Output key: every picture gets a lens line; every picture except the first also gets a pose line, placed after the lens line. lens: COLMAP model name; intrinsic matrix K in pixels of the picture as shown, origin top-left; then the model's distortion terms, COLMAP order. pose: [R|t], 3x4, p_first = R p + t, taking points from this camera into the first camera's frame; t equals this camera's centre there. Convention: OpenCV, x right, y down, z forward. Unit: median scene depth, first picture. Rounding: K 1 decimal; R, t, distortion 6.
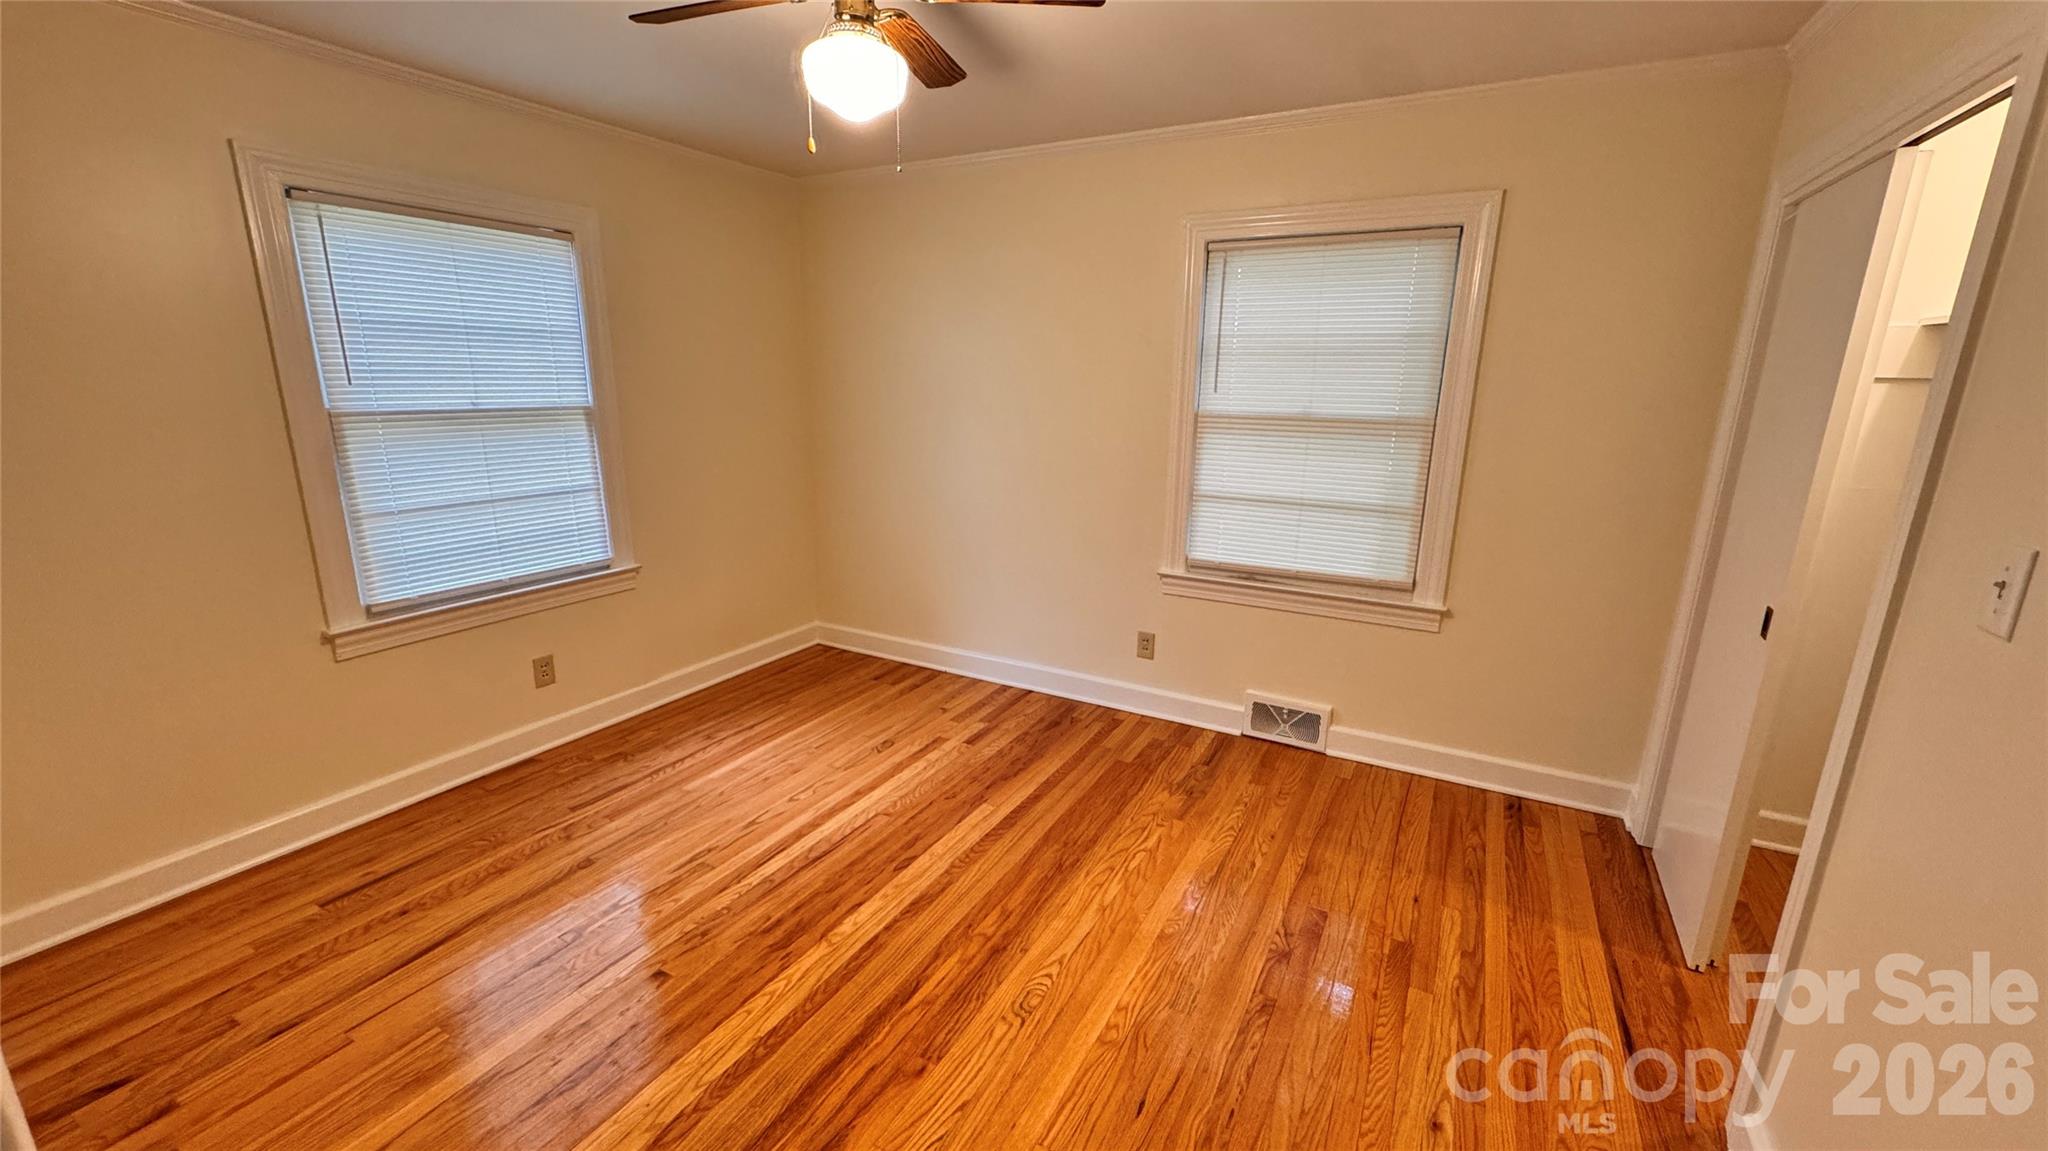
lens RADIAL K [[804.1, 0, 1026.8], [0, 804.1, 571.4], [0, 0, 1]] dist [-0.003144, -0.000212]
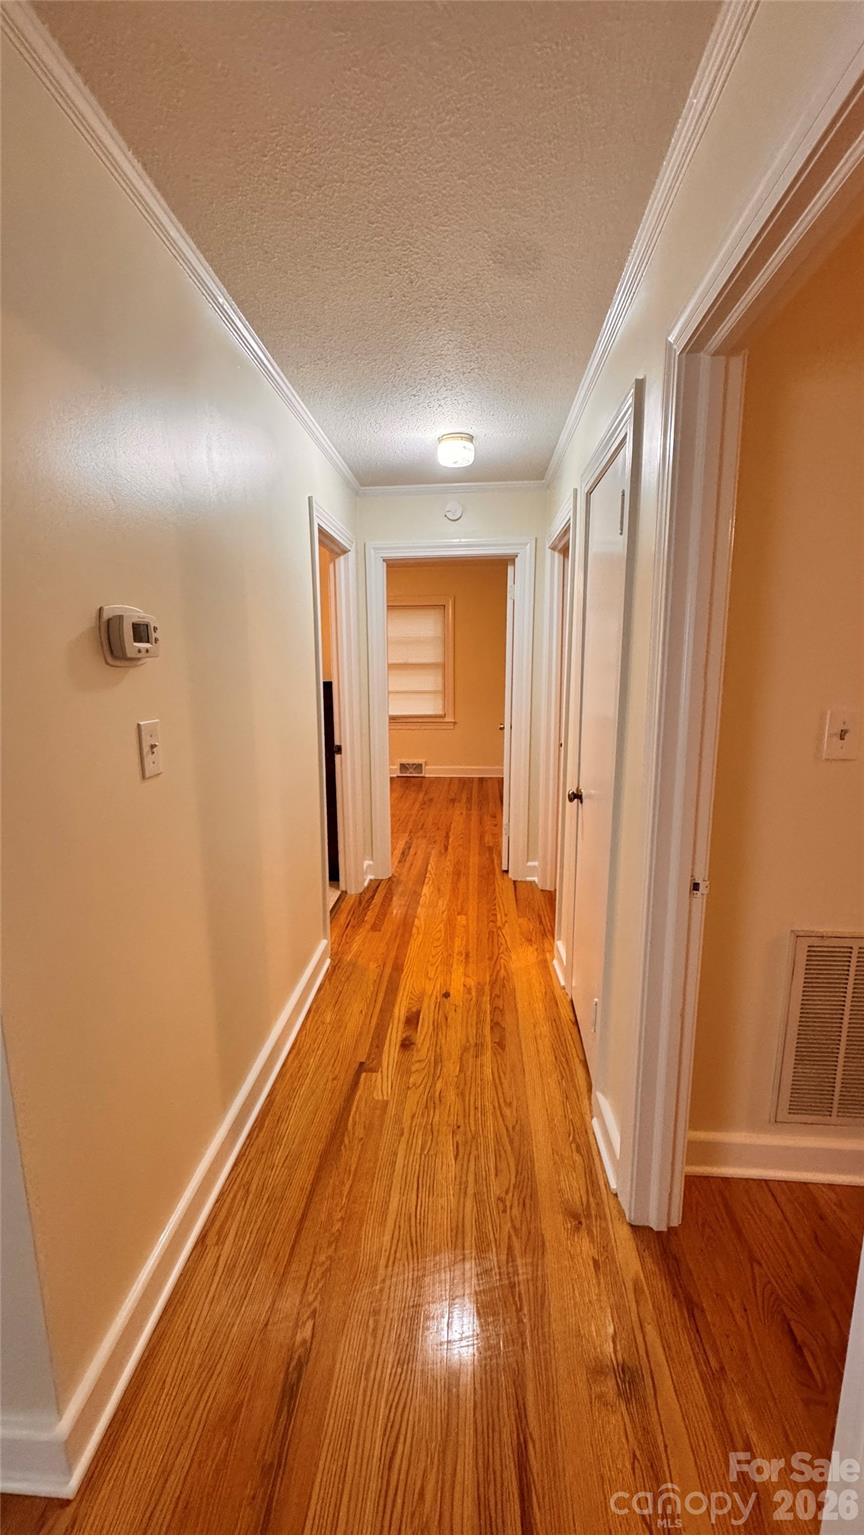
lens RADIAL K [[602.7, 0, 431.2], [0, 602.7, 764.6], [0, 0, 1]] dist [-0.003144, -0.000212]
pose [[0.907920, -0.098833, 0.407324, -0.509717], [0.118474, 0.992686, -0.023211, 0.237502], [-0.402051, 0.069331, 0.912989, -1.042408]]
